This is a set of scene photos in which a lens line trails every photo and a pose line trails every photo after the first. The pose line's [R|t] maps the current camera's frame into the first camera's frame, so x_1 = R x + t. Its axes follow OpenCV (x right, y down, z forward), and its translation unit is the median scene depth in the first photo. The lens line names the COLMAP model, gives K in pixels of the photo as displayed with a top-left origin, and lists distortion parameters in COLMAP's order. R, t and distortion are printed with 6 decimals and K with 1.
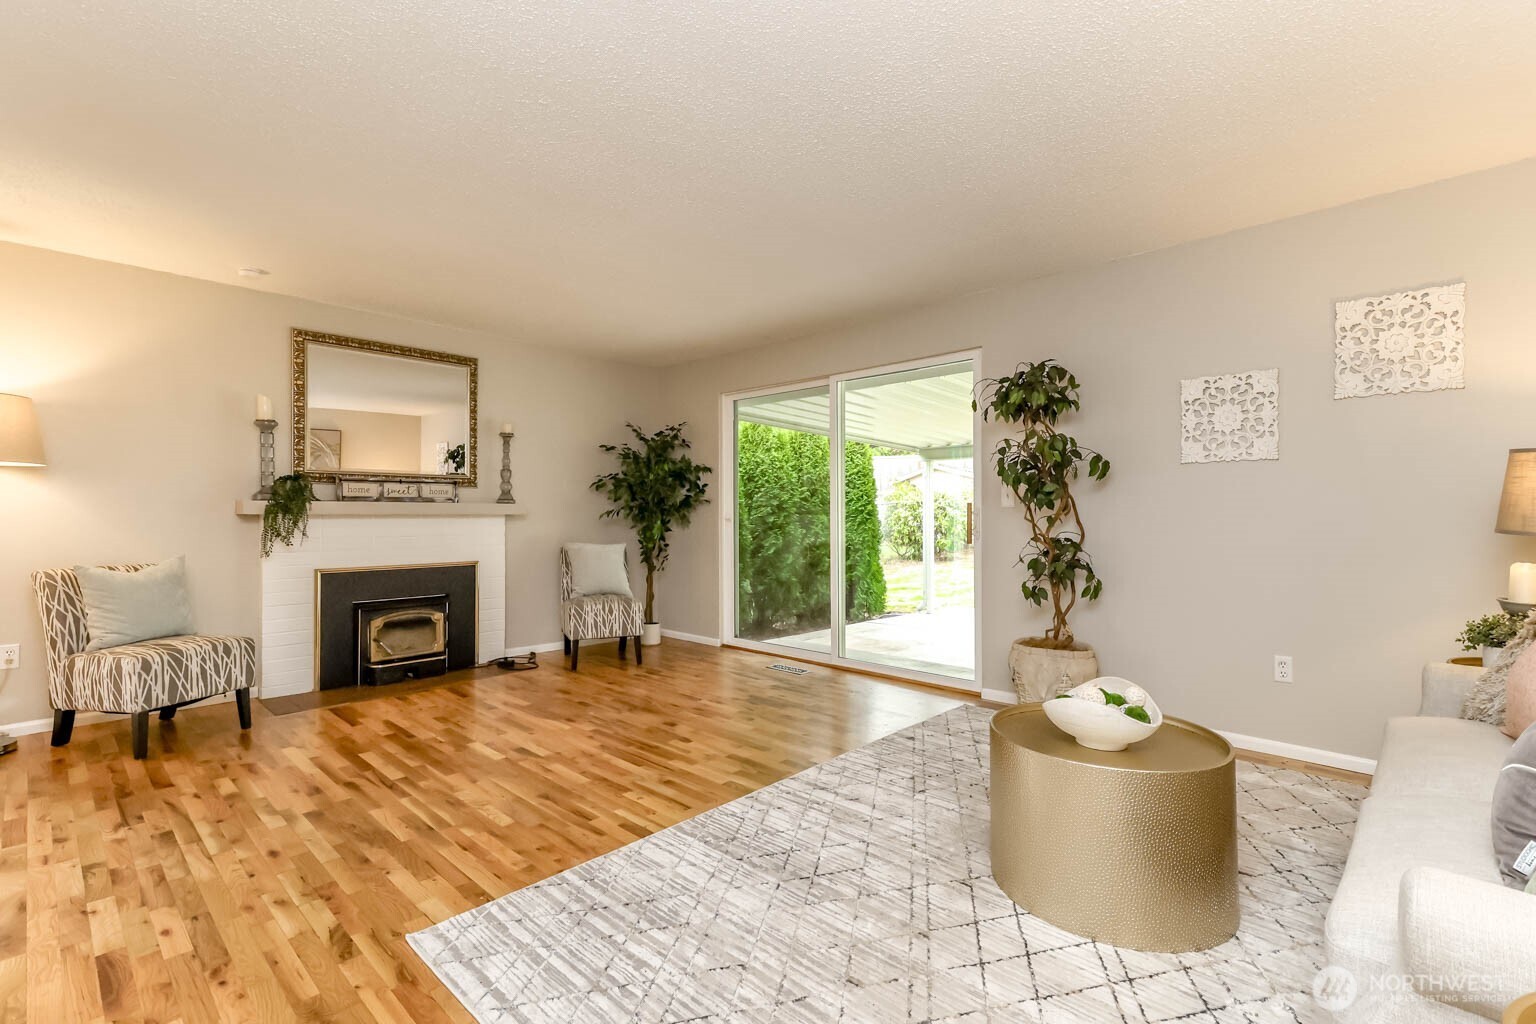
lens RADIAL K [[710.2, 0, 782.1], [0, 710.2, 512.8], [0, 0, 1]] dist [0.021429, 0.000809]
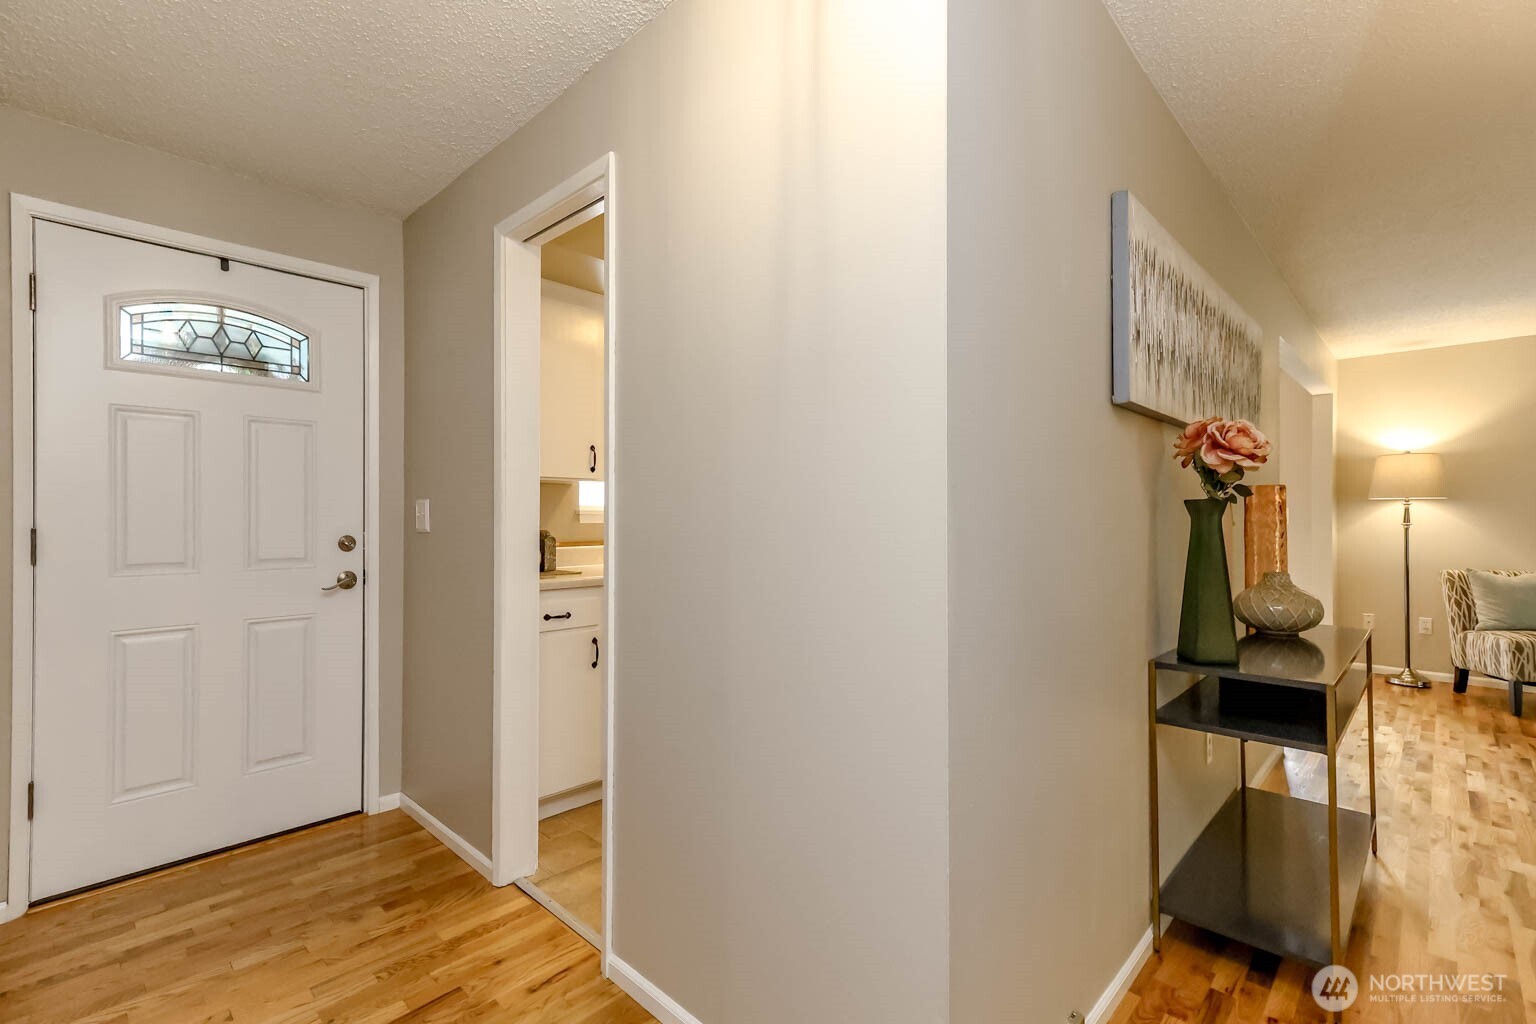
lens RADIAL K [[689.2, 0, 772.9], [0, 689.2, 510.9], [0, 0, 1]] dist [0.020096, -0.000711]
pose [[-0.003692, -0.011116, -0.999931, 0.416700], [-0.004357, 0.999929, -0.011100, -0.019216], [0.999984, 0.004316, -0.003740, -0.363043]]
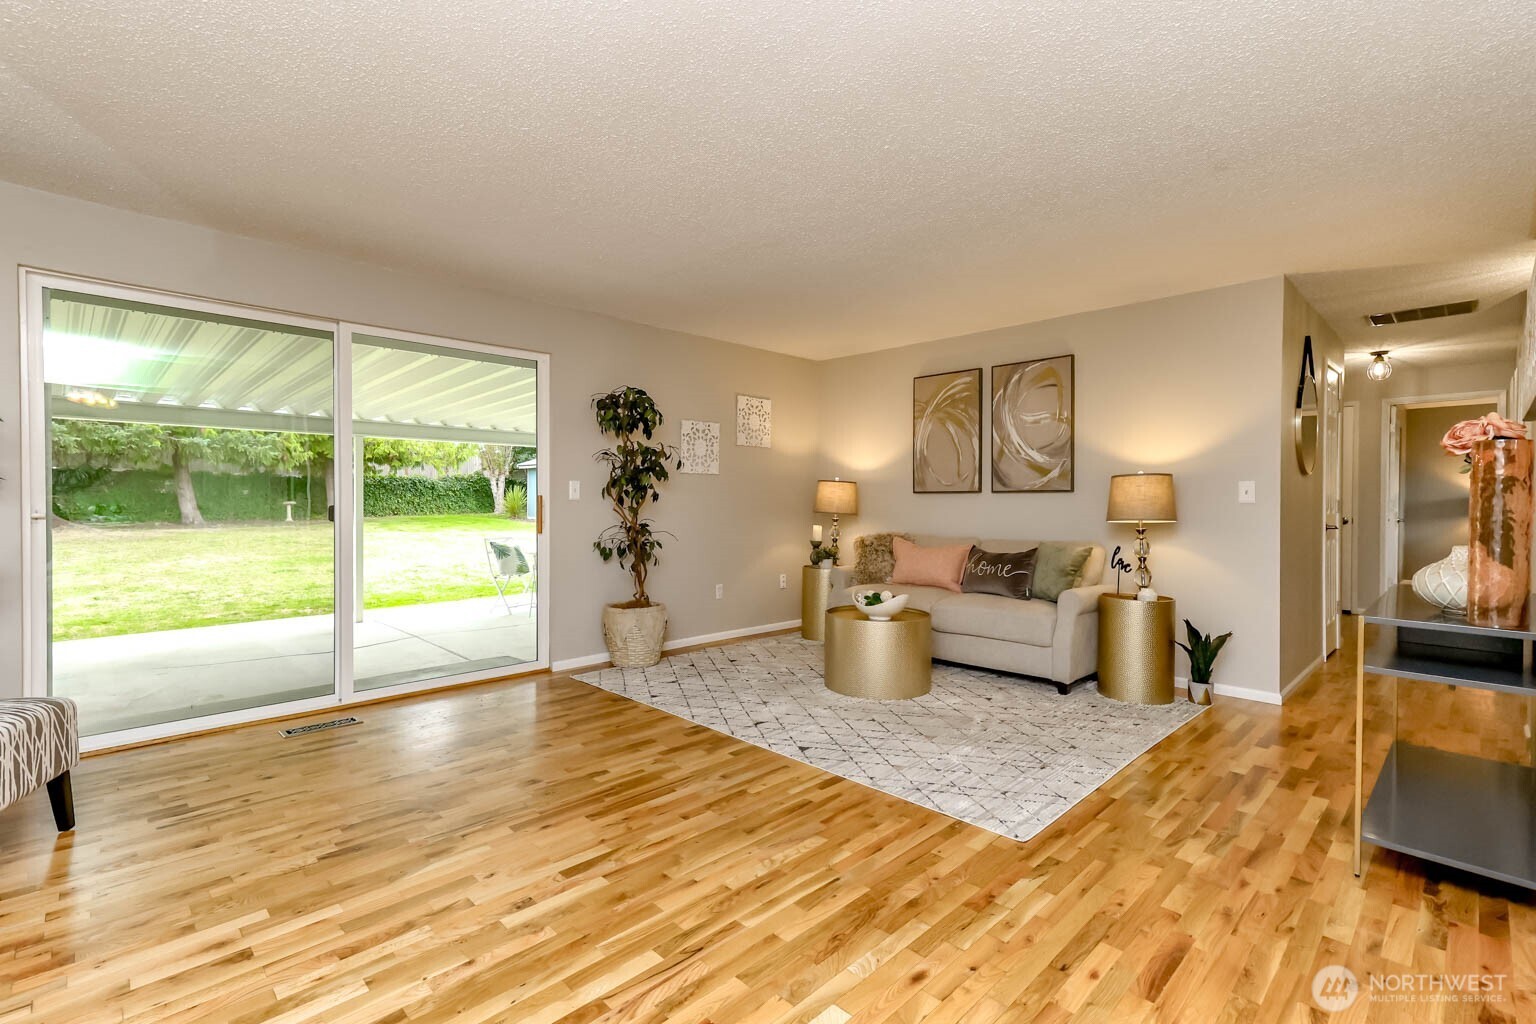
lens RADIAL K [[689.2, 0, 772.9], [0, 689.2, 510.9], [0, 0, 1]] dist [0.020096, -0.000711]
pose [[0.033757, -0.016847, 0.999288, -1.004973], [-0.004710, 0.999844, 0.017015, -0.014555], [-0.999419, -0.005281, 0.033672, 0.798365]]
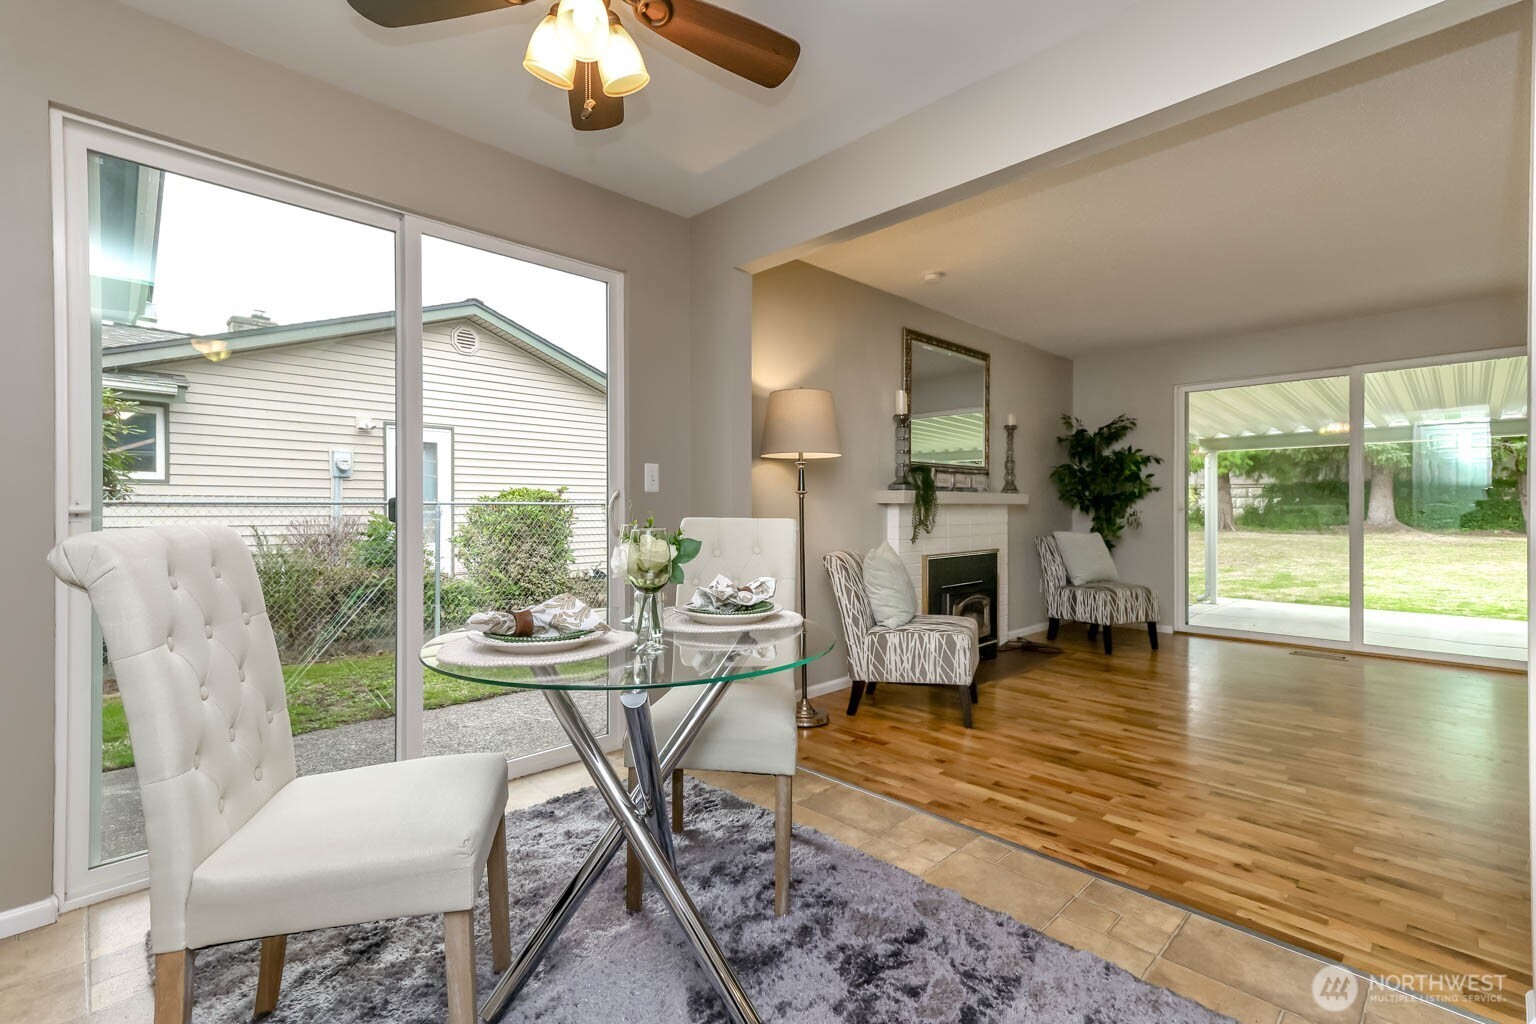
lens RADIAL K [[698.6, 0, 771.8], [0, 698.6, 507.4], [0, 0, 1]] dist [0.013406, -0.000128]
pose [[0.999204, -0.001573, -0.039849, -1.107803], [0.001602, 0.999998, 0.000682, 0.009218], [0.039848, -0.000745, 0.999205, -0.058098]]
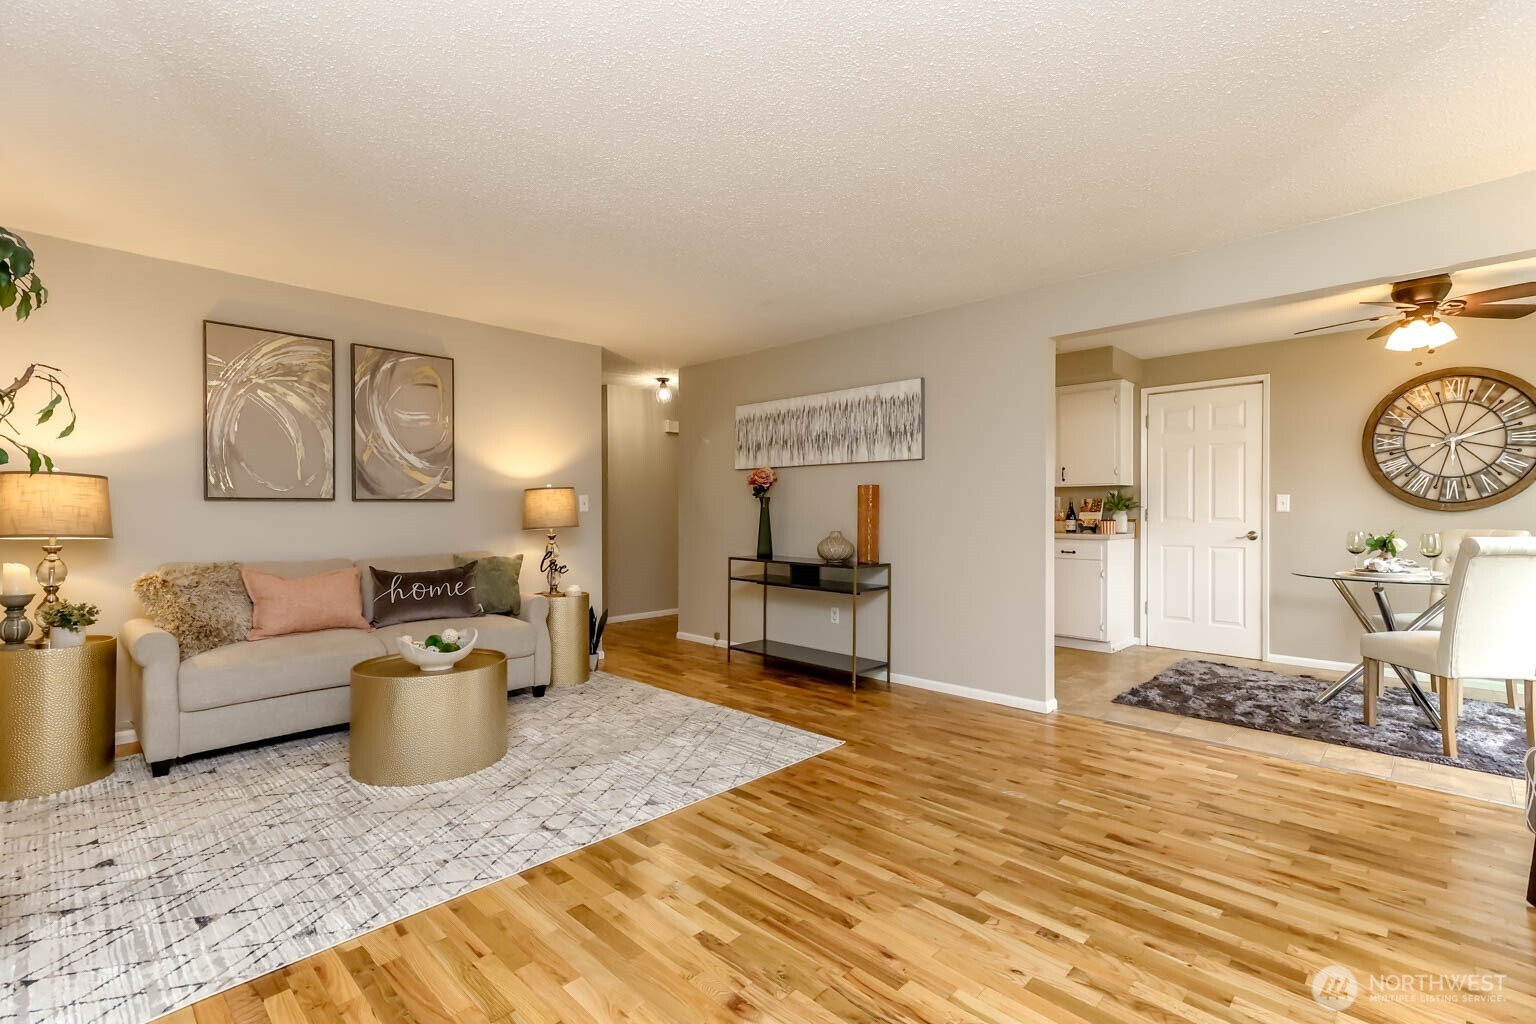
lens RADIAL K [[696.5, 0, 768.0], [0, 696.5, 512.0], [0, 0, 1]] dist [0.018486, 0.000097]
pose [[-0.999732, -0.000618, 0.023155, -0.203758], [-0.000582, 0.999999, 0.001572, -0.013722], [-0.023156, 0.001558, -0.999731, 1.612813]]
